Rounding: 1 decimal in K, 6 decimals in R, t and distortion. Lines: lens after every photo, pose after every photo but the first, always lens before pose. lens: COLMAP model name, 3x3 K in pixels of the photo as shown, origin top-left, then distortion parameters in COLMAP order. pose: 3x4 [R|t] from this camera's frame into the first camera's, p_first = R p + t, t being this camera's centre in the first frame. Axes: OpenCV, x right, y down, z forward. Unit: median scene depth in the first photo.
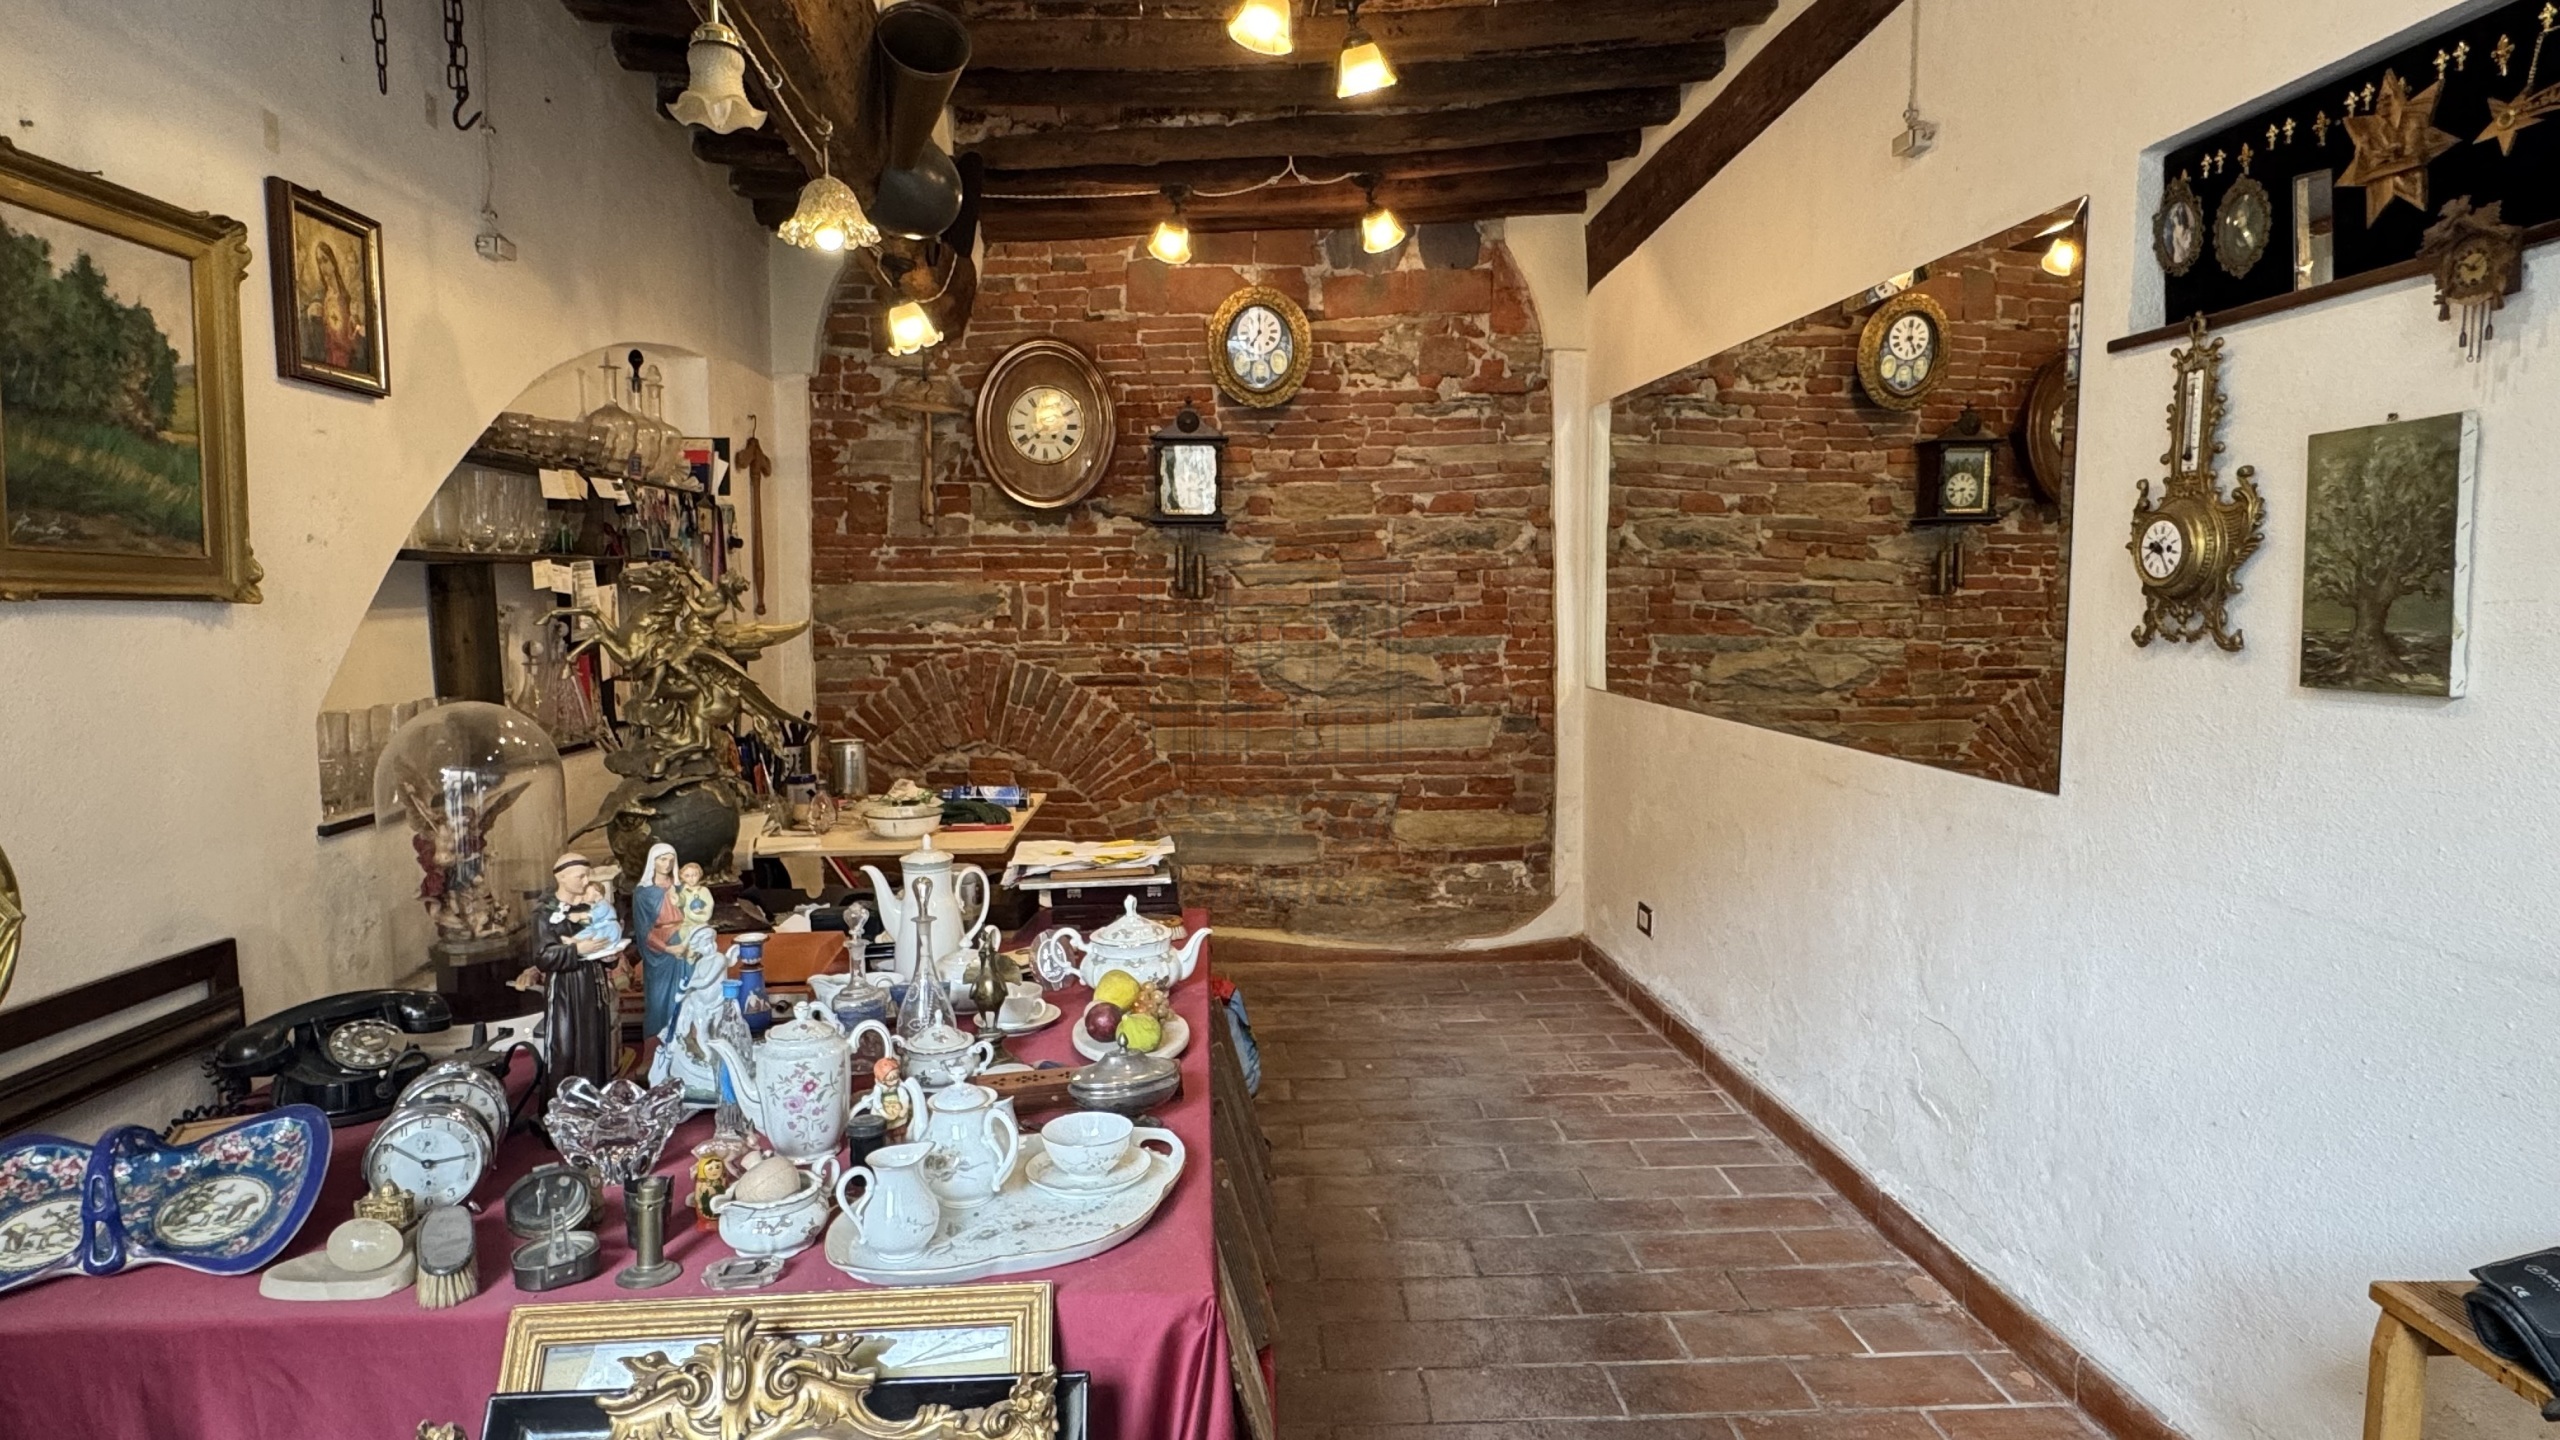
lens RADIAL K [[1393.5, 0, 1277.3], [0, 1393.5, 713.4], [0, 0, 1]] dist [-0.005867, 0.001294]
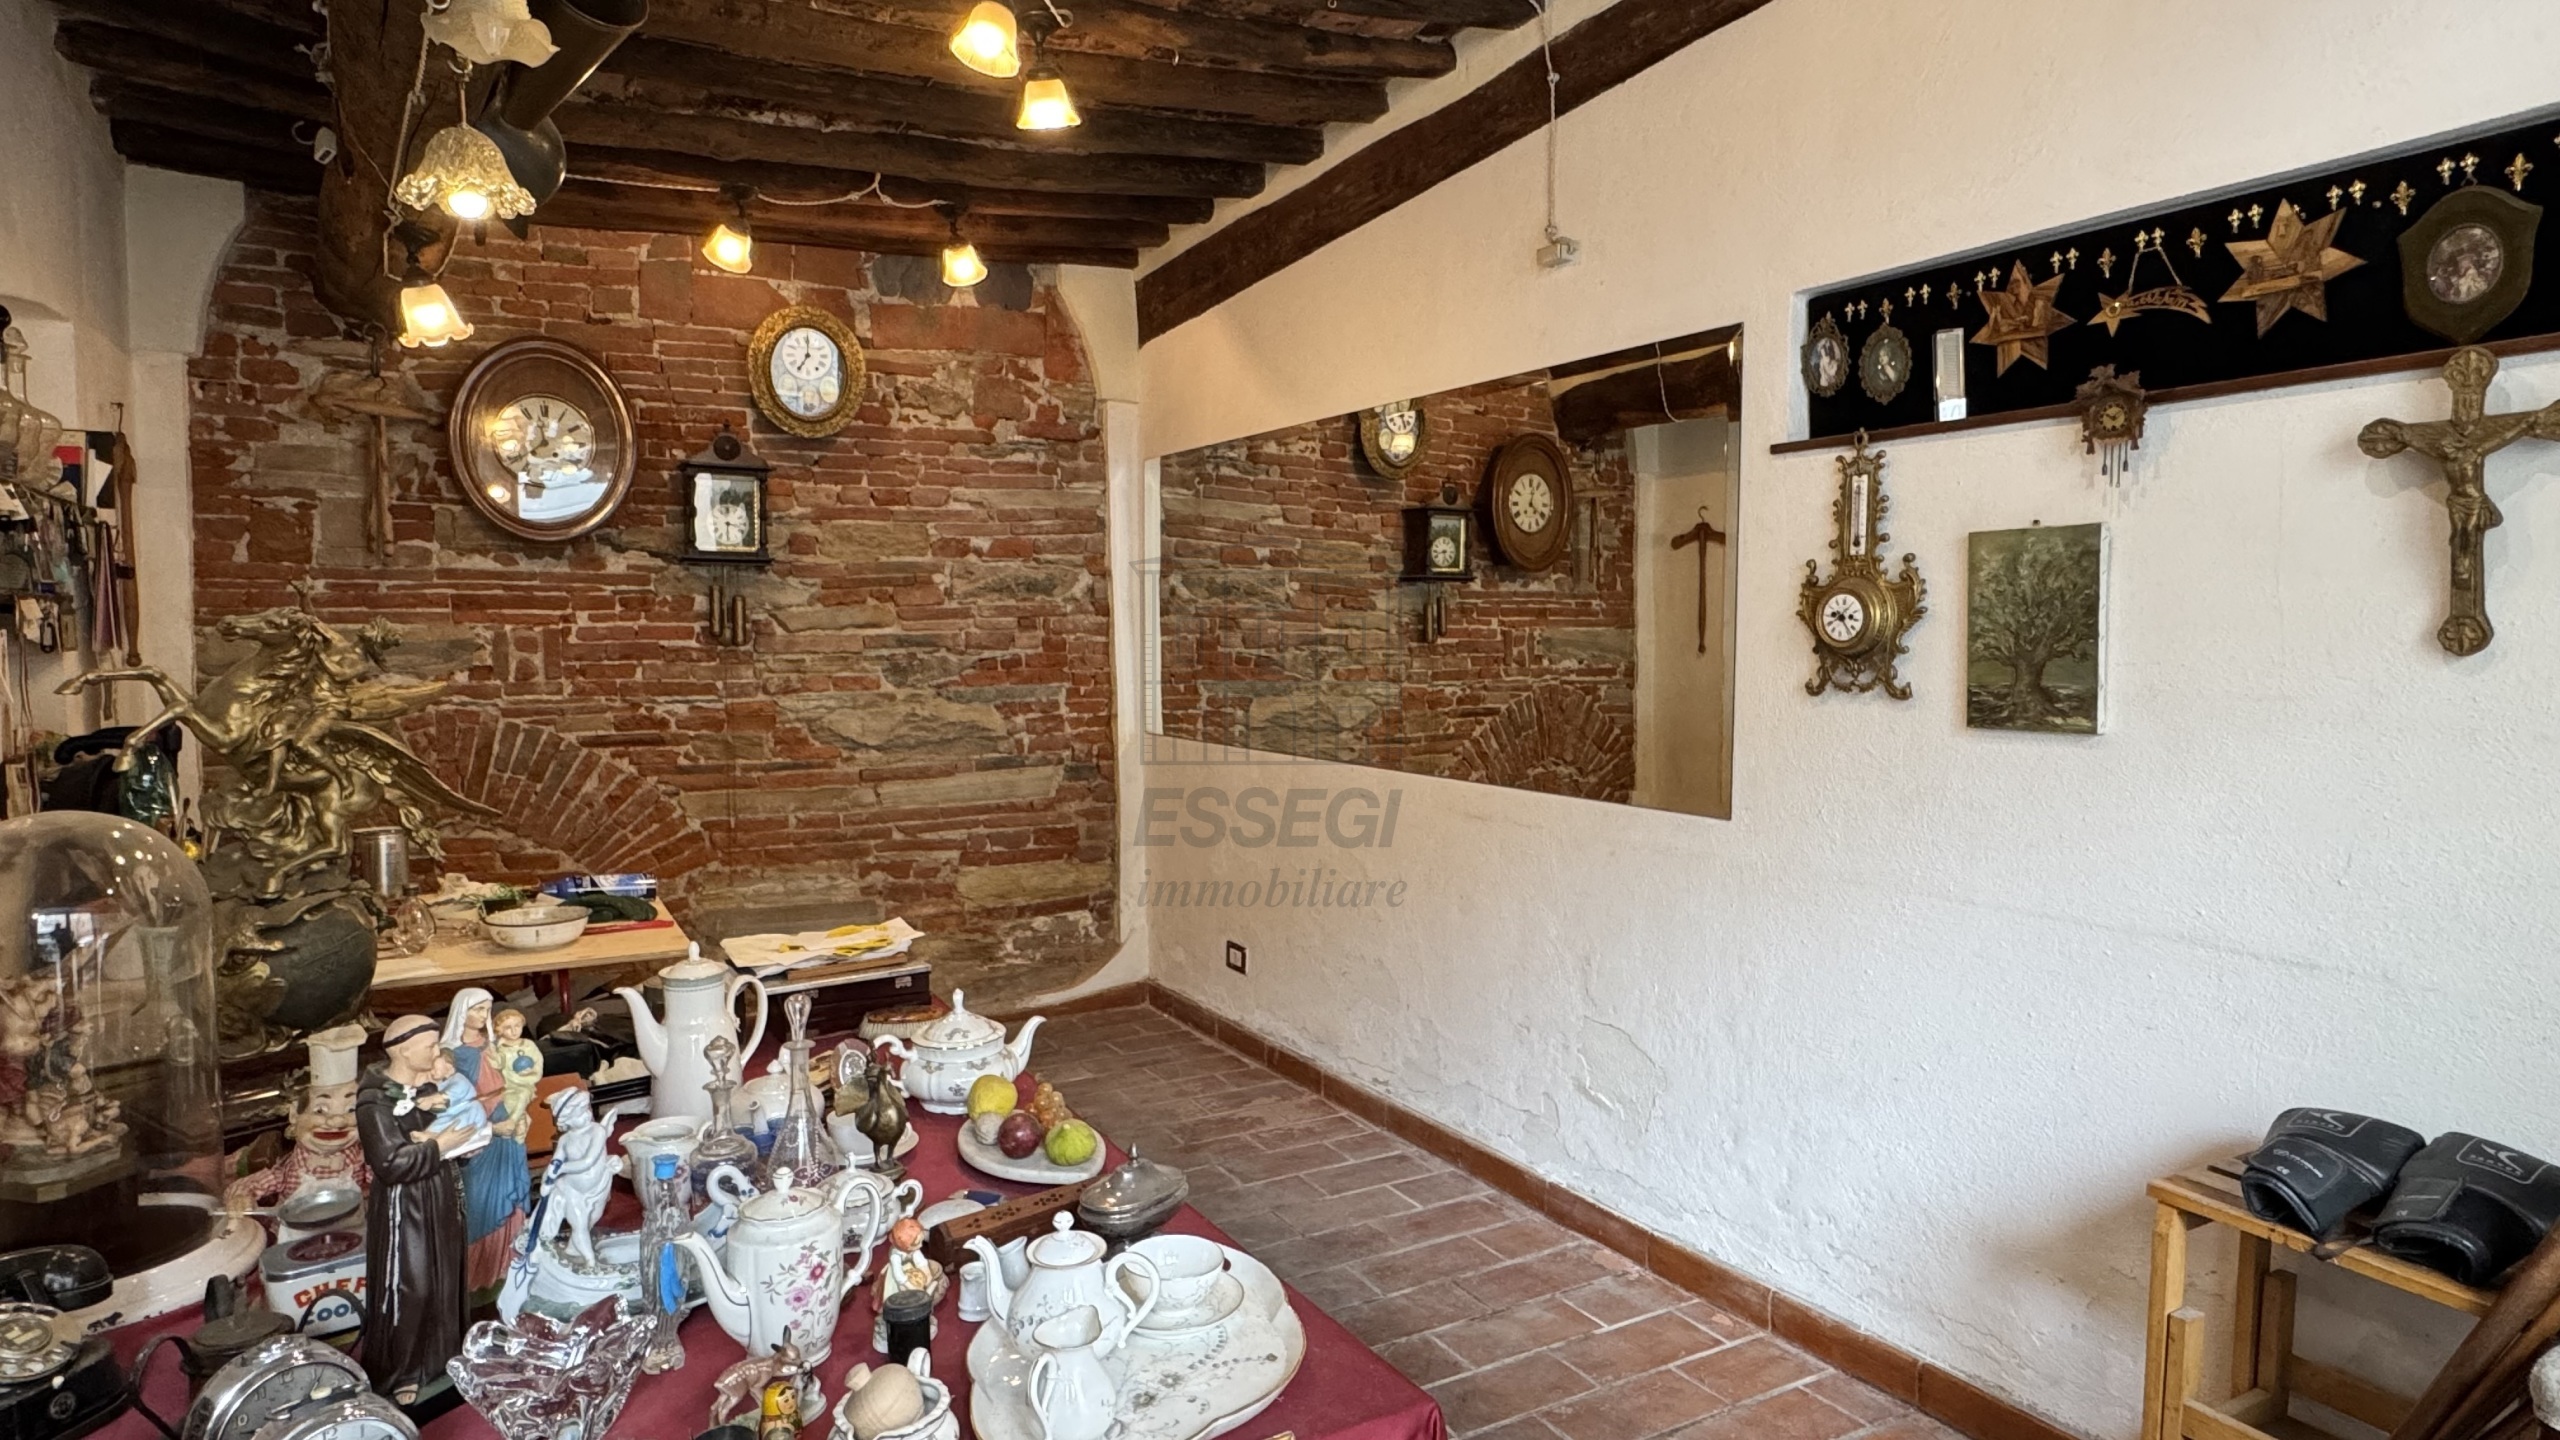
lens RADIAL K [[1393.5, 0, 1285.5], [0, 1393.5, 715.3], [0, 0, 1]] dist [-0.005867, 0.001294]
pose [[0.893647, -0.020581, 0.448298, -0.181522], [0.032617, 0.999285, -0.019145, -0.011896], [-0.447583, 0.031731, 0.893679, 0.060399]]
